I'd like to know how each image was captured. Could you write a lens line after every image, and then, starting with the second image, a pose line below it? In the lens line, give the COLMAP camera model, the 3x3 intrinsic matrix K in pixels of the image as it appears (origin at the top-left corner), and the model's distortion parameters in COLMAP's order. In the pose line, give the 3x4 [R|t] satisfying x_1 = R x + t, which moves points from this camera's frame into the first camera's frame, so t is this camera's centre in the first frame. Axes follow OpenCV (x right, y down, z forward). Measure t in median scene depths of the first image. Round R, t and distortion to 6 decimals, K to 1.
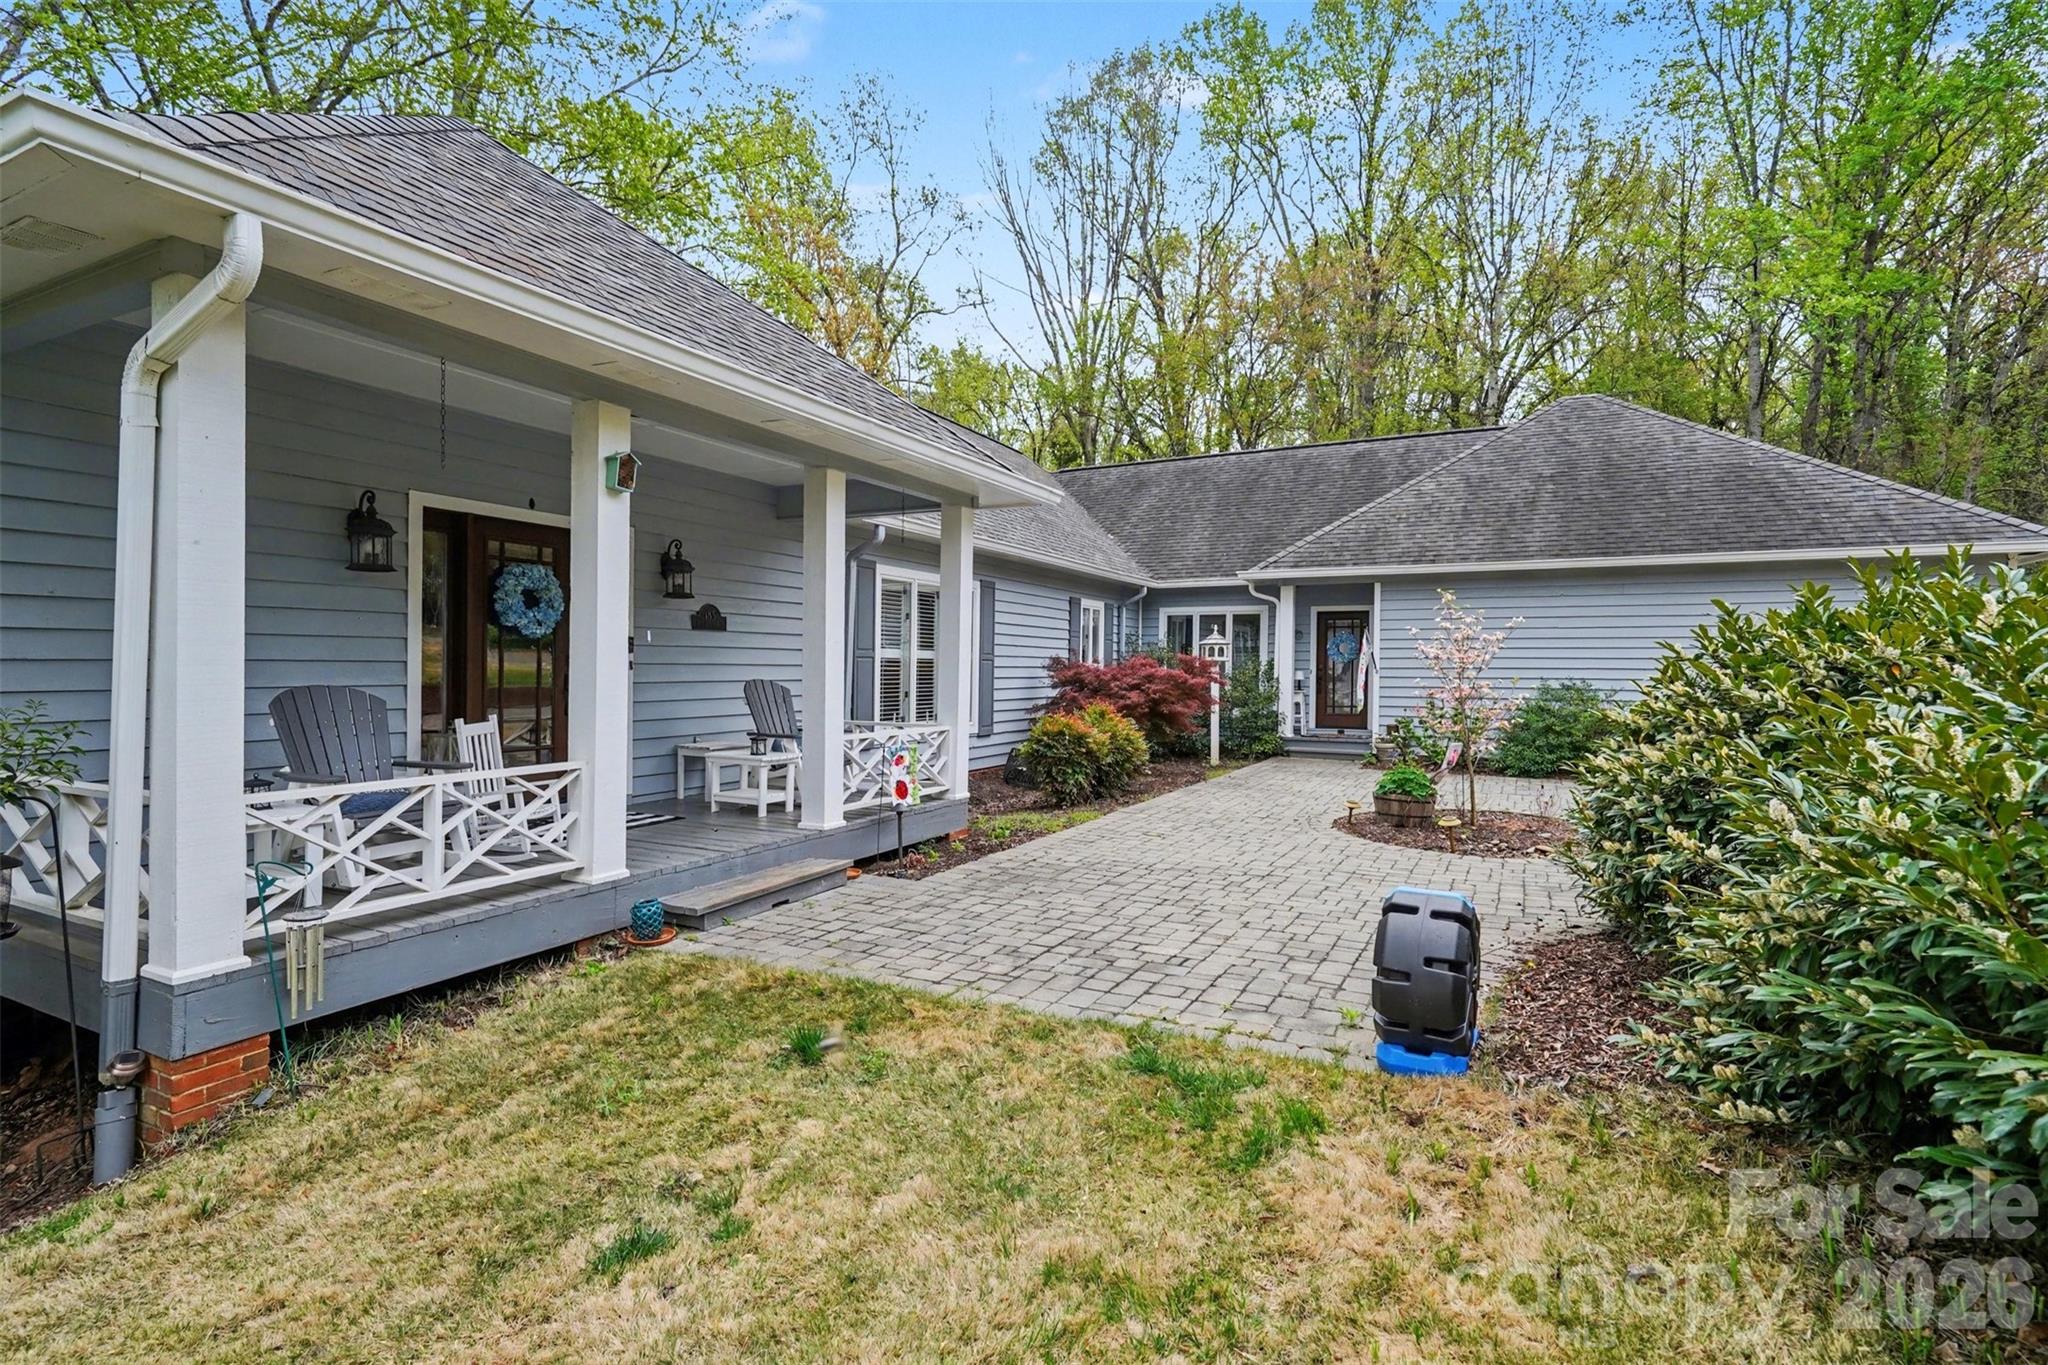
lens RADIAL K [[971.6, 0, 1024.0], [0, 971.6, 682.5], [0, 0, 1]] dist [0.000094, 0.000007]
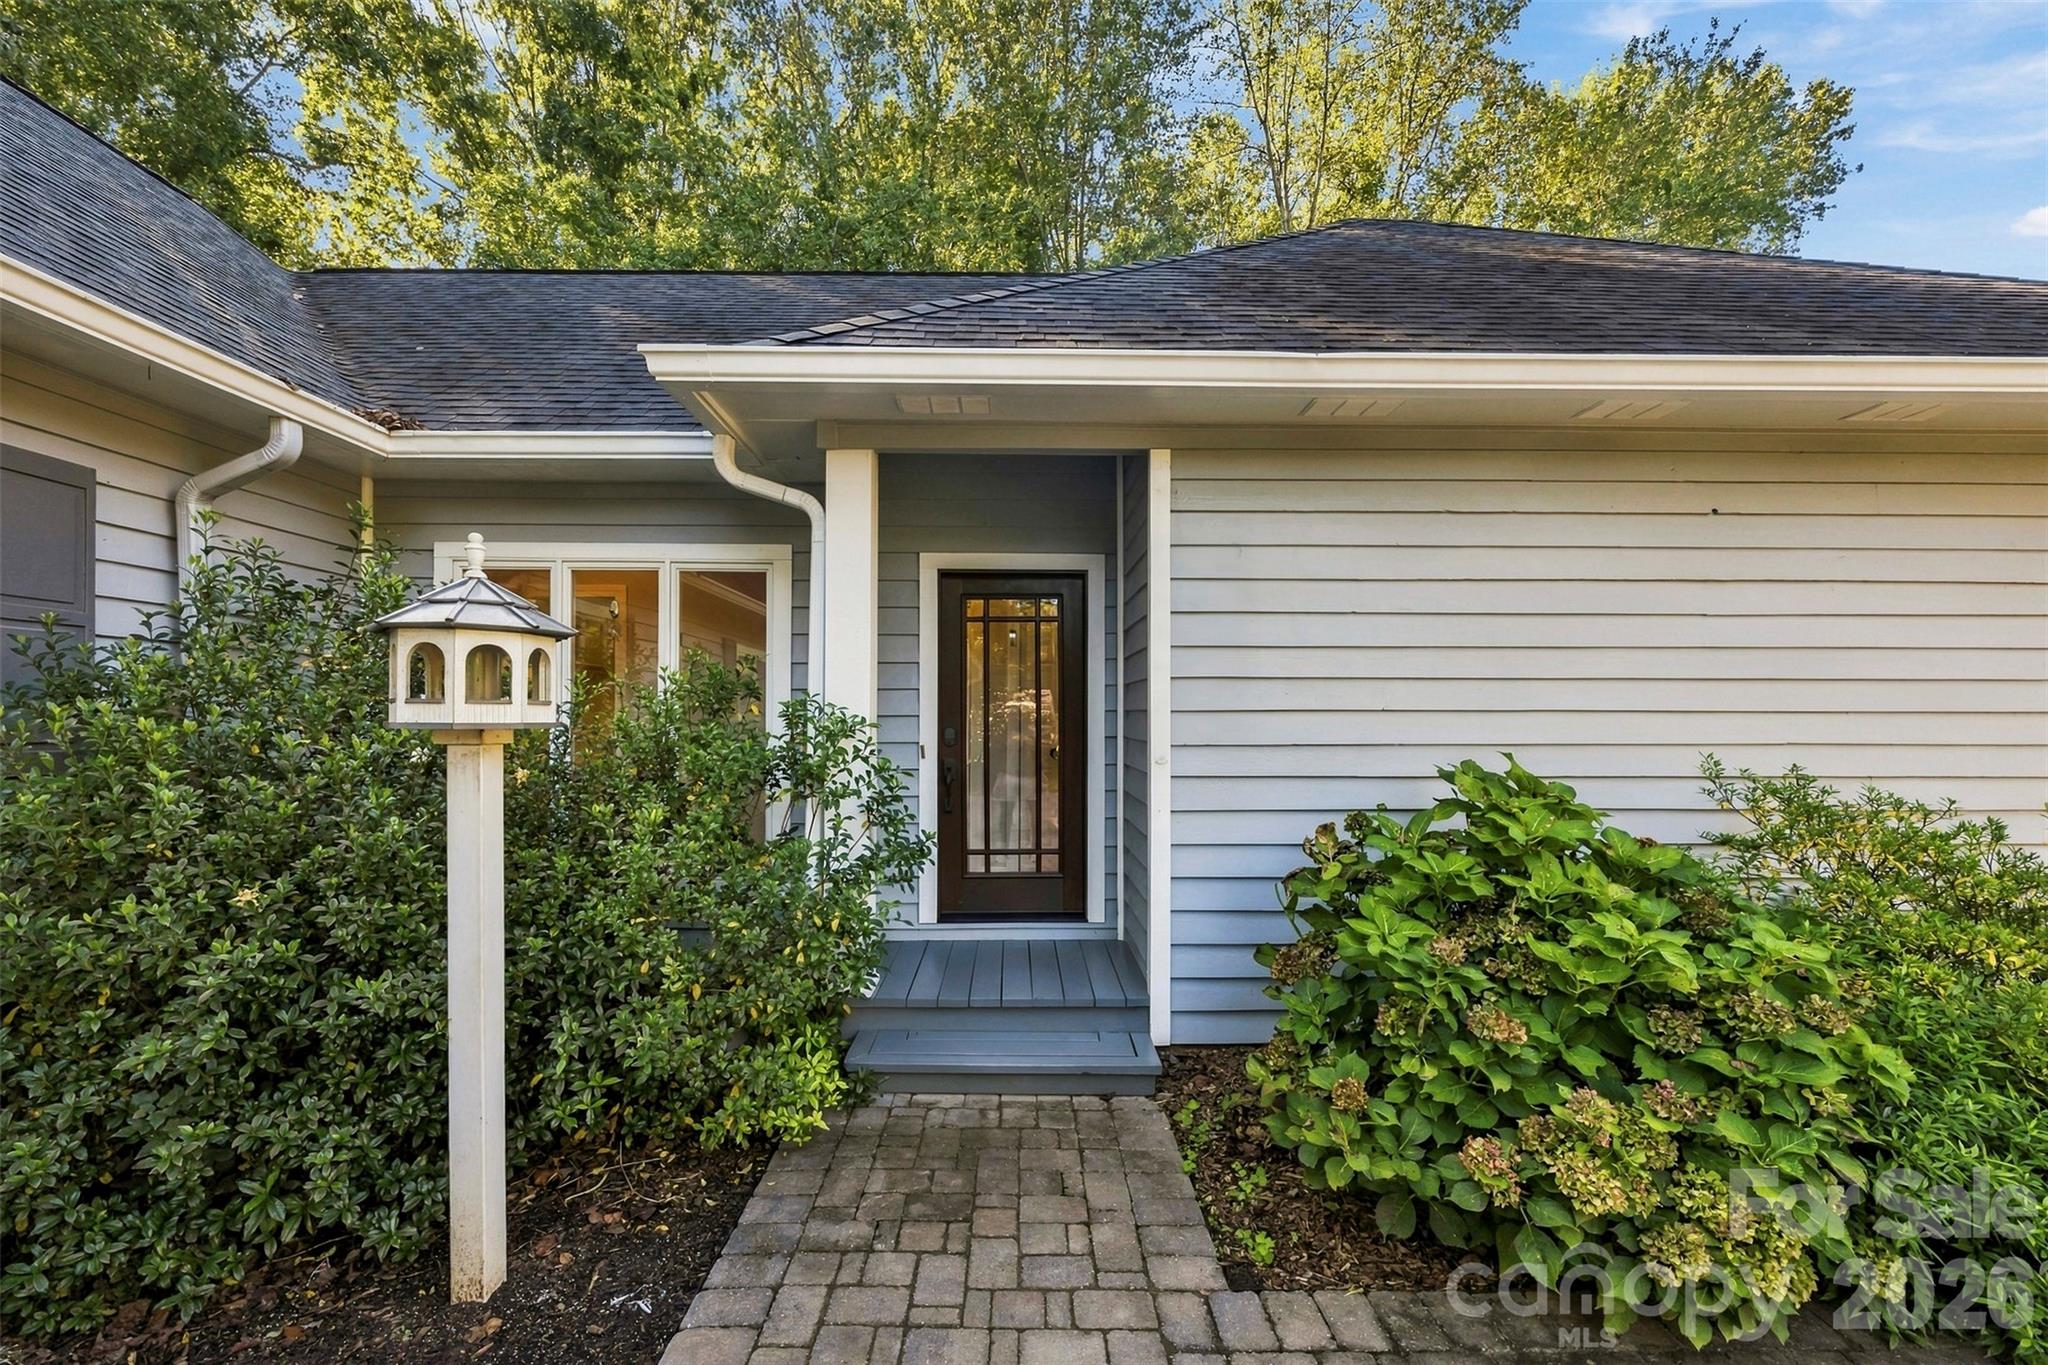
lens RADIAL K [[815.6, 0, 1021.1], [0, 815.6, 725.7], [0, 0, 1]] dist [0.000345, 0.000016]
pose [[0.884382, -0.010877, 0.466637, 0.196100], [0.013874, 0.999899, -0.002986, -0.018255], [-0.466558, 0.009115, 0.884444, 0.739758]]
